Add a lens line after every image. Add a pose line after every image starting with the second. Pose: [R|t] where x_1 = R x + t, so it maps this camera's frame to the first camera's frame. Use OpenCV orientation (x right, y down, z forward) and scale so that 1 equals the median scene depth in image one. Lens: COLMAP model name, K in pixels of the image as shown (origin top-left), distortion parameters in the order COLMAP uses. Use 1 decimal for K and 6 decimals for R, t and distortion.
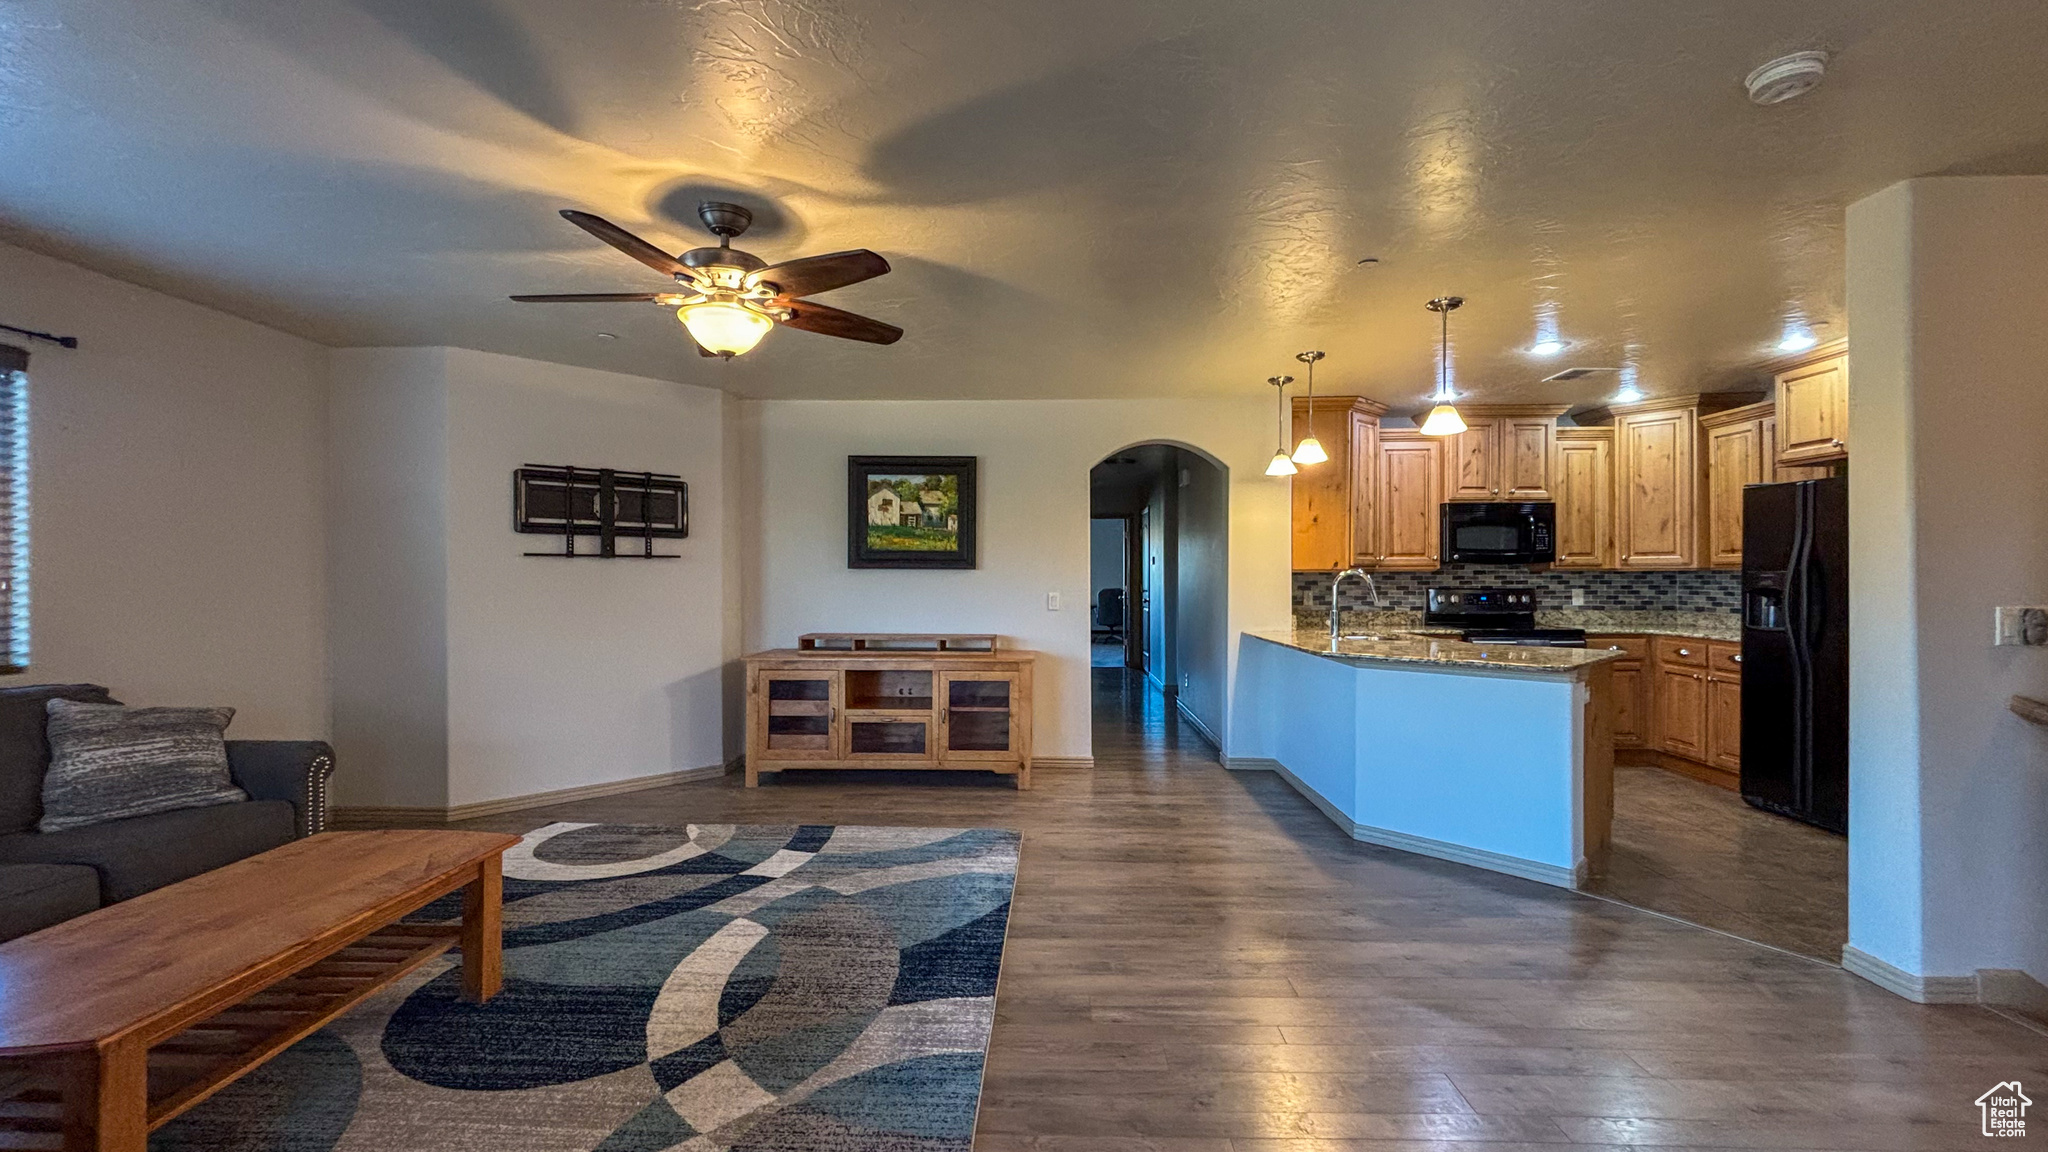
lens RADIAL K [[835.4, 0, 1023.0], [0, 835.4, 574.1], [0, 0, 1]] dist [0.001856, -0.000321]
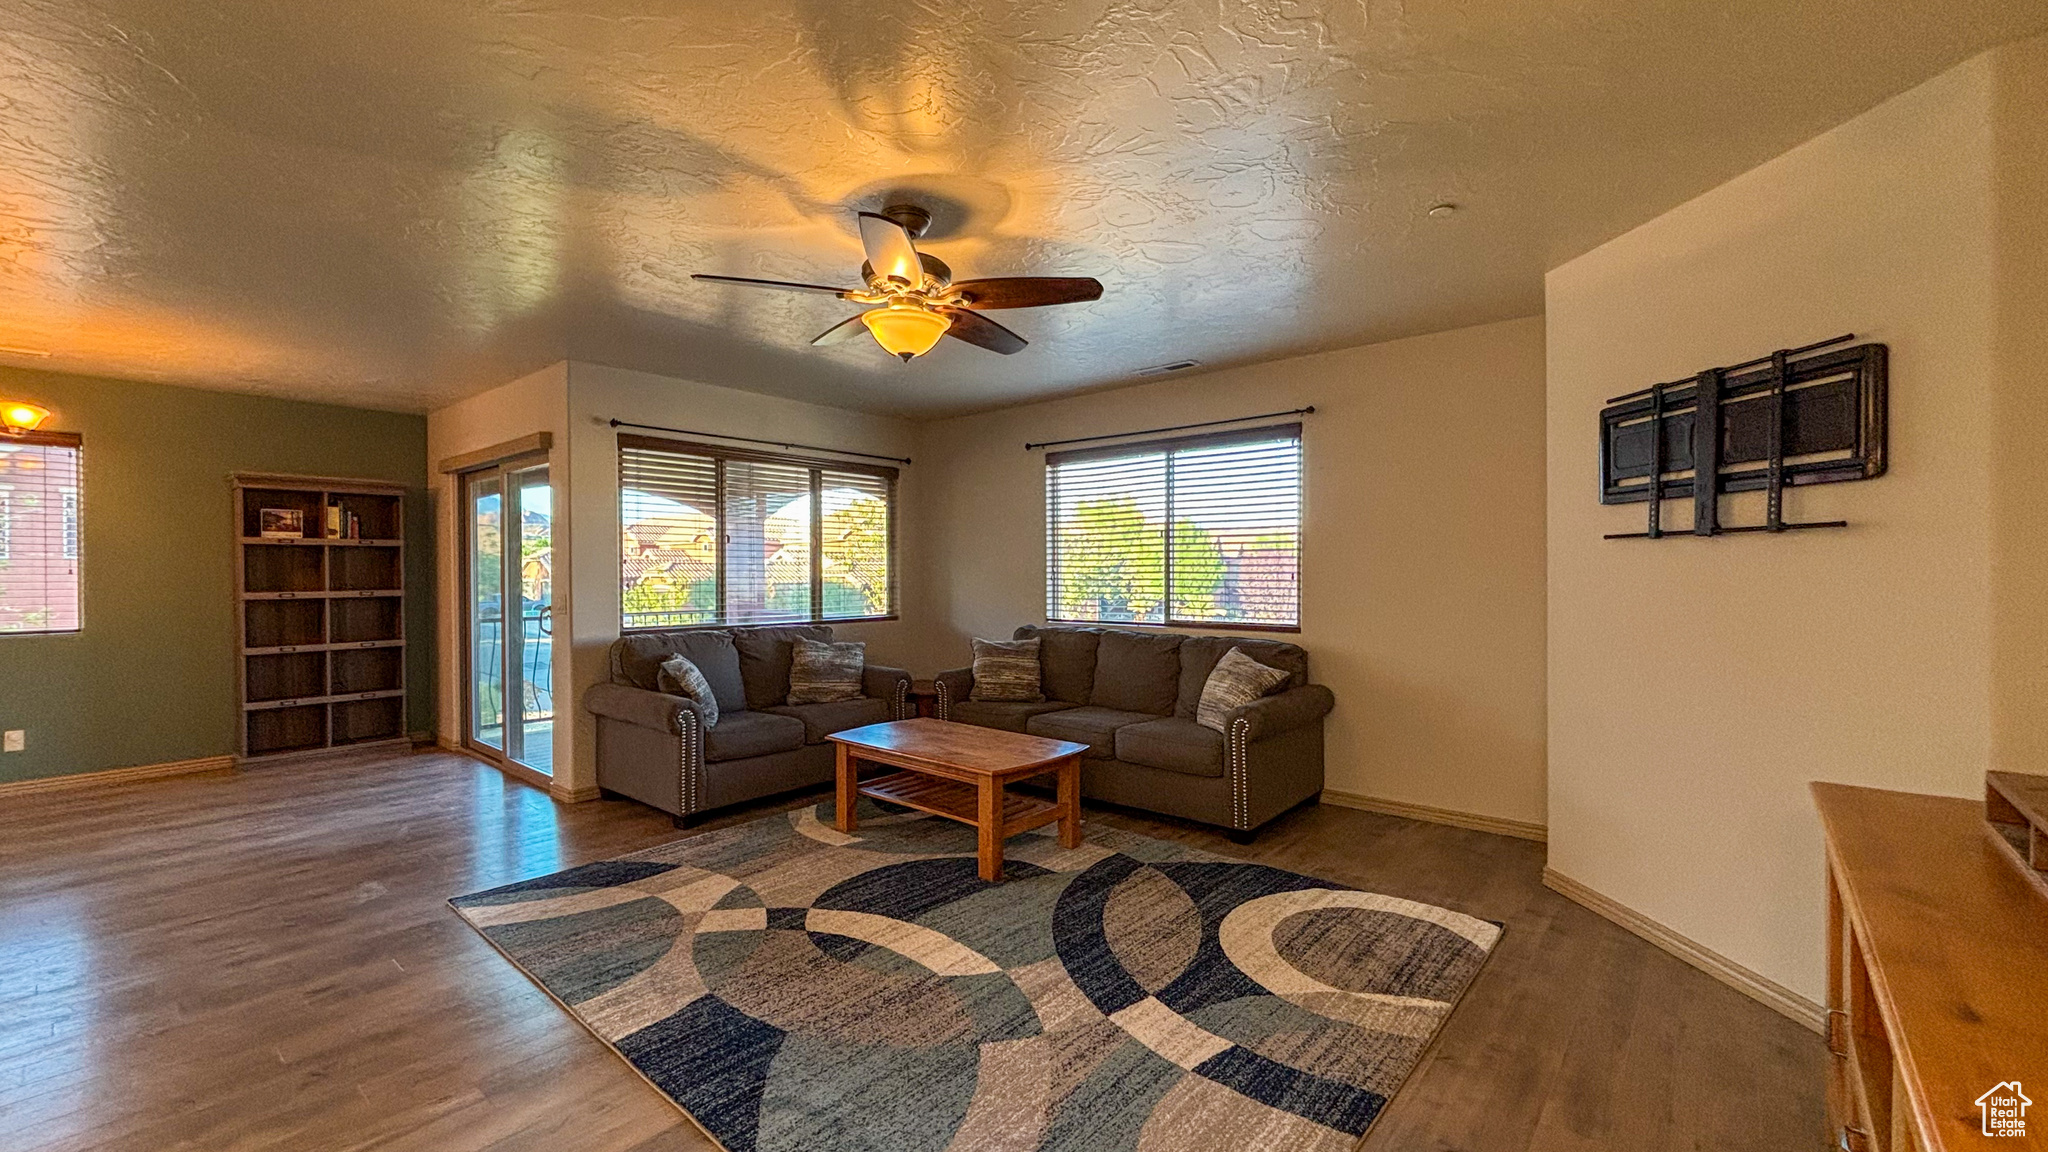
lens RADIAL K [[835.4, 0, 1026.7], [0, 835.4, 574.5], [0, 0, 1]] dist [0.001856, -0.000321]
pose [[-0.625358, 0.003920, -0.780328, 0.269154], [0.001438, 0.999991, 0.003871, 0.003569], [0.780336, 0.001299, -0.625359, 1.350410]]
